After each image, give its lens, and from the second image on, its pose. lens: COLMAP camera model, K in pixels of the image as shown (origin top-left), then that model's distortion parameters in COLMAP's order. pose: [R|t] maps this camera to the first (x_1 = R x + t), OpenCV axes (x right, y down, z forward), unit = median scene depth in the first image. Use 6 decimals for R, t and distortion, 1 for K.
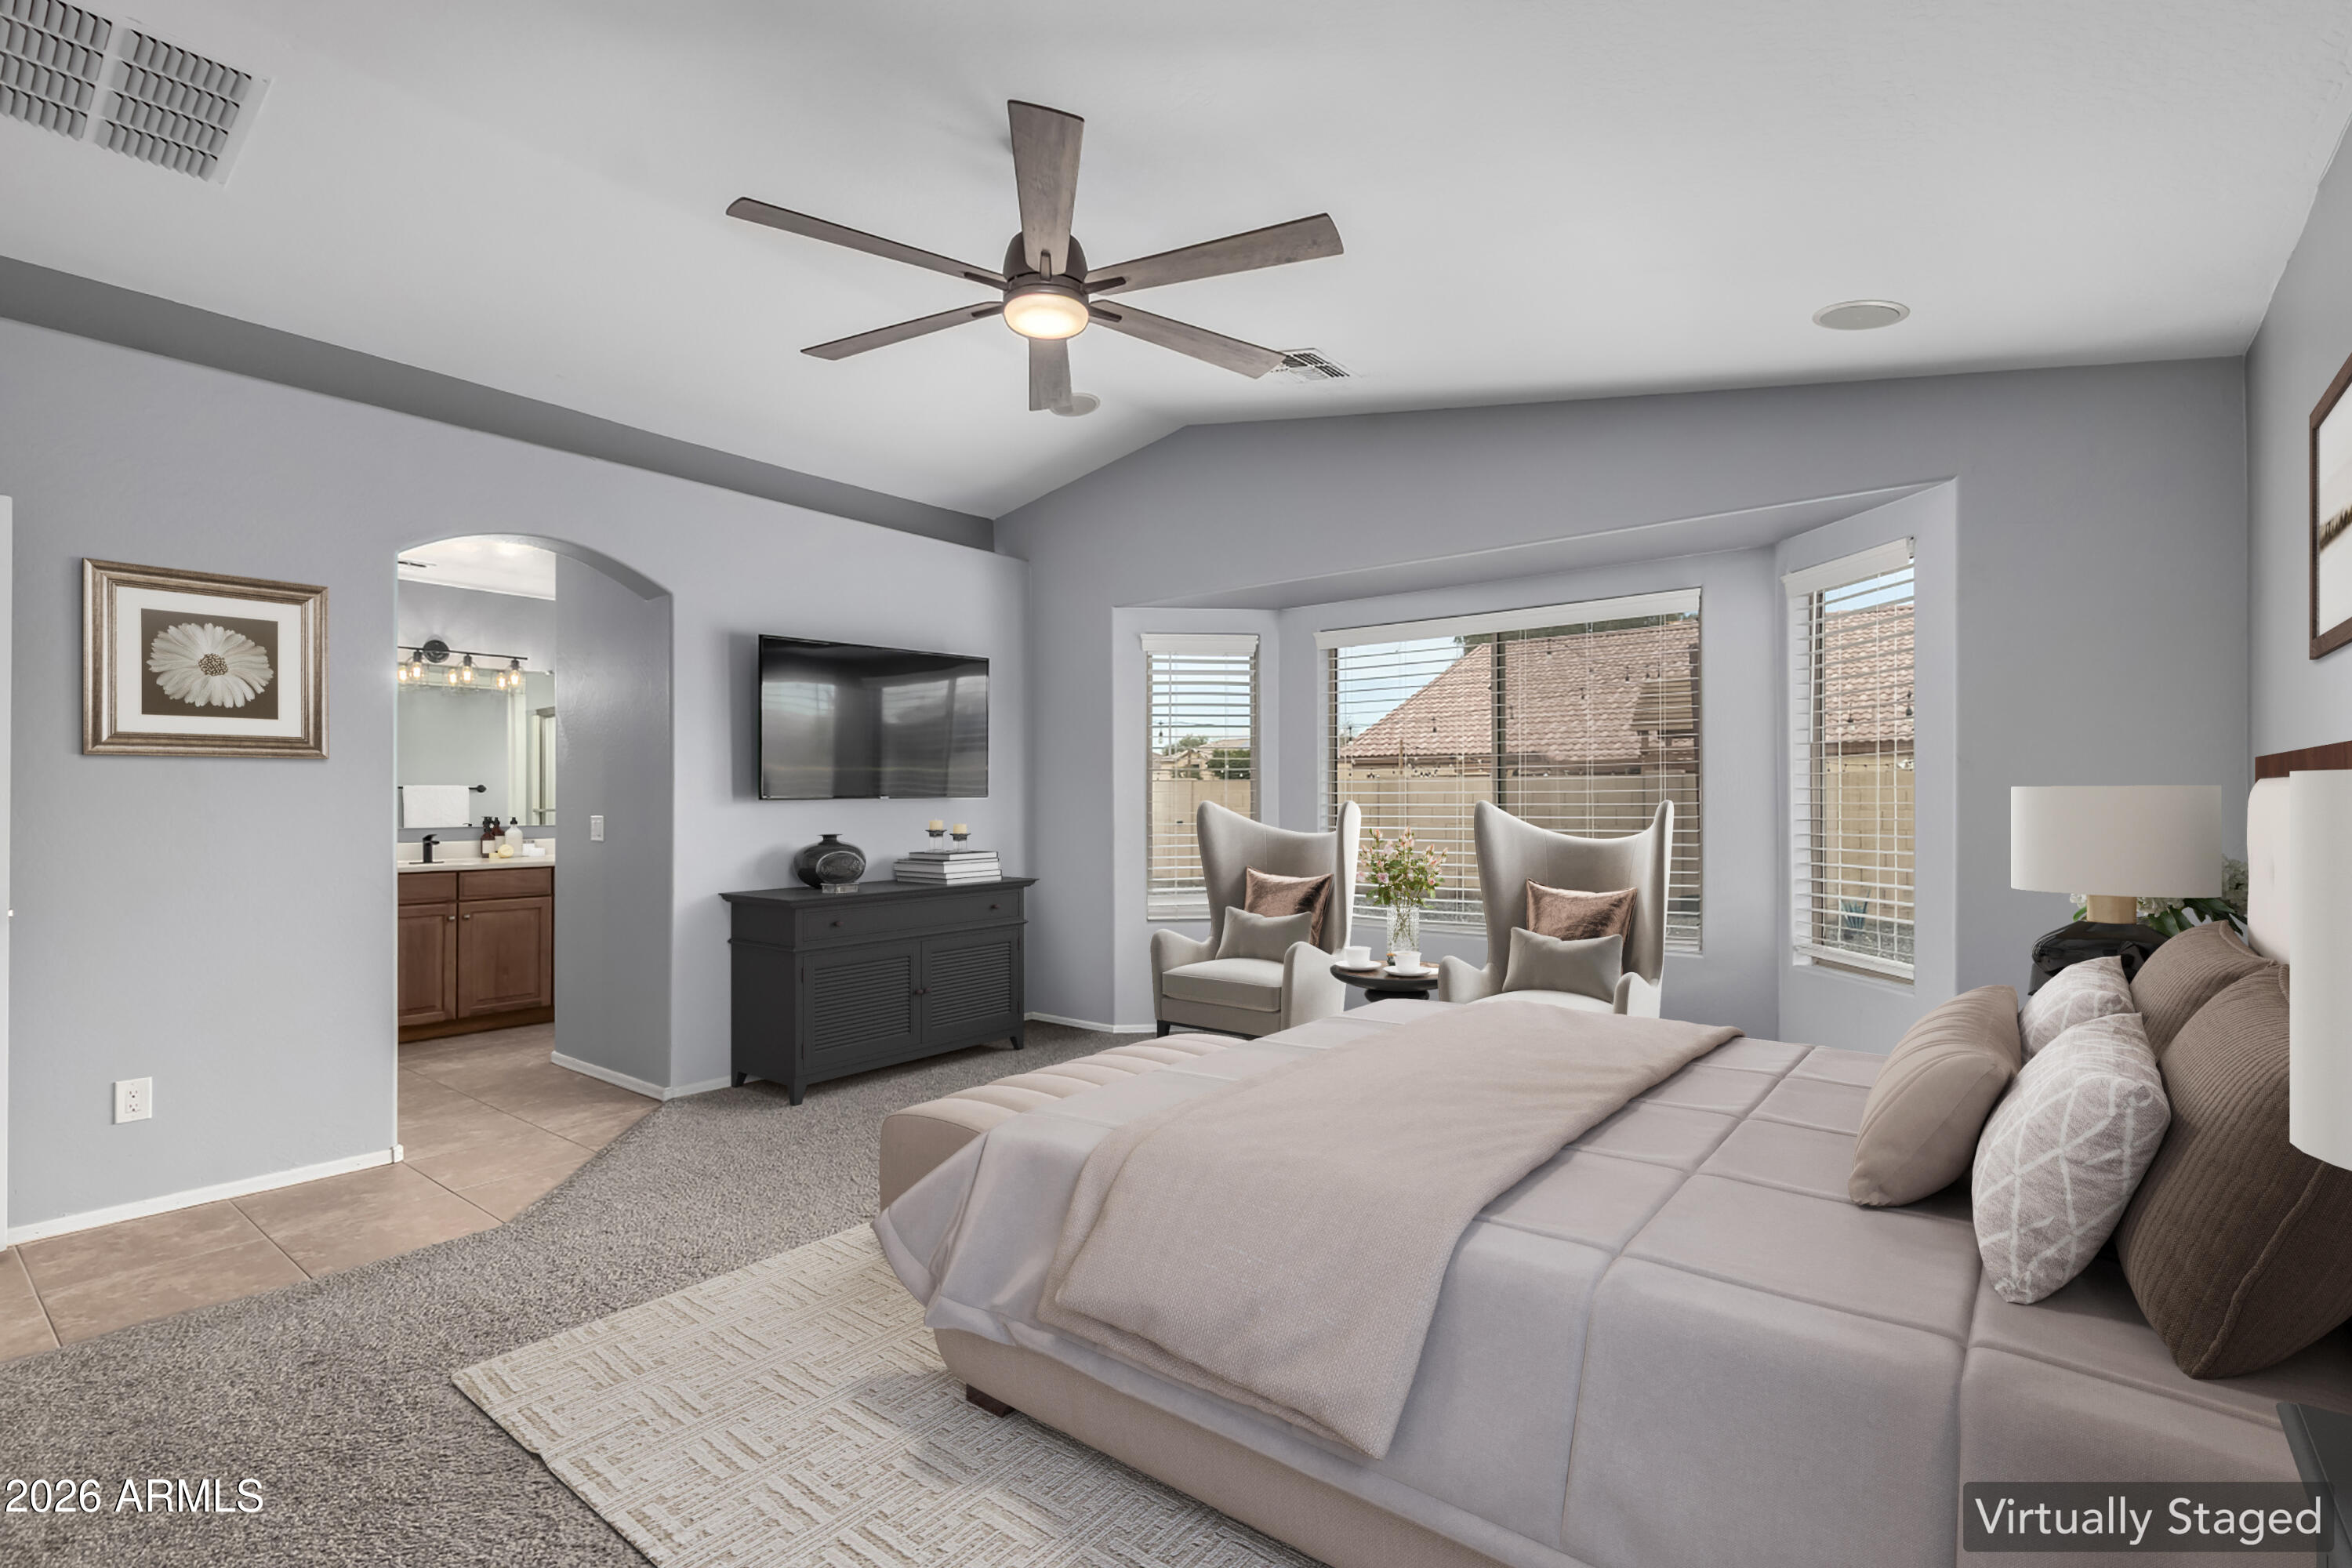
lens RADIAL K [[1091.2, 0, 1172.4], [0, 1091.2, 784.3], [0, 0, 1]] dist [0.008729, -0.001993]
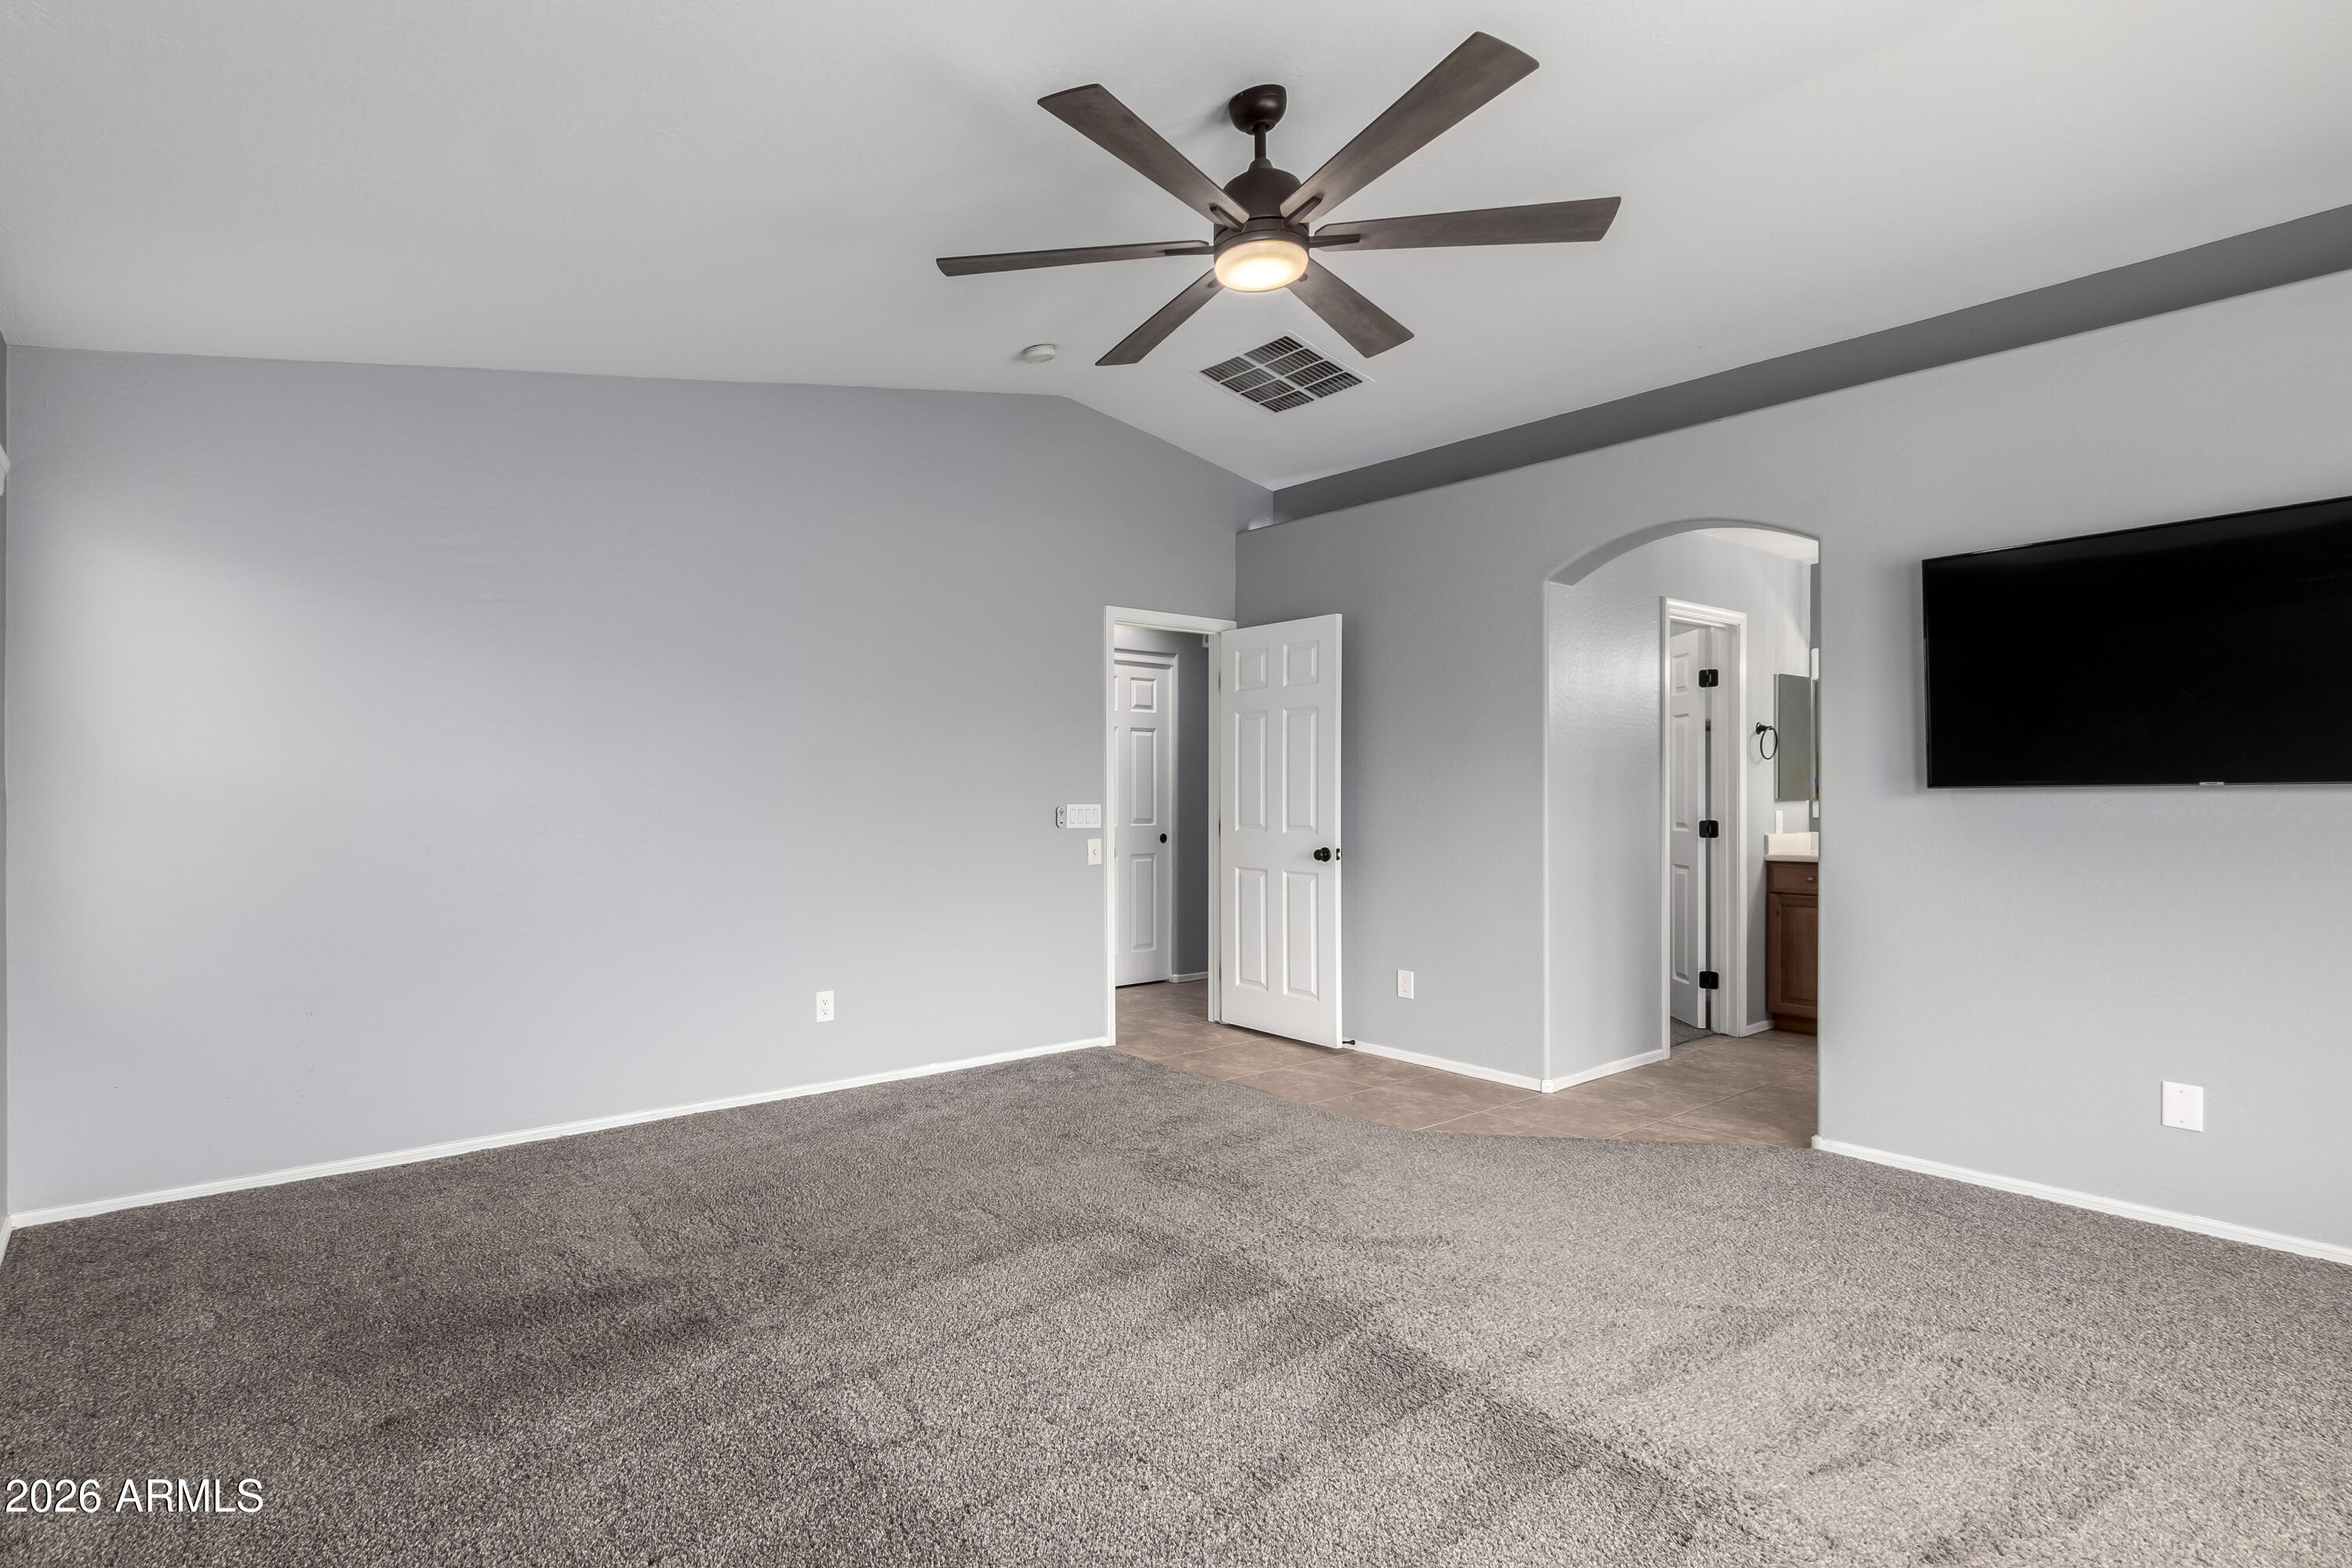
lens RADIAL K [[1091.2, 0, 1171.2], [0, 1091.2, 791.3], [0, 0, 1]] dist [0.008729, -0.001993]
pose [[-0.125032, -0.008983, -0.992112, 0.589153], [-0.003689, 0.999956, -0.008589, 0.026908], [0.992146, 0.002586, -0.125060, 0.808428]]
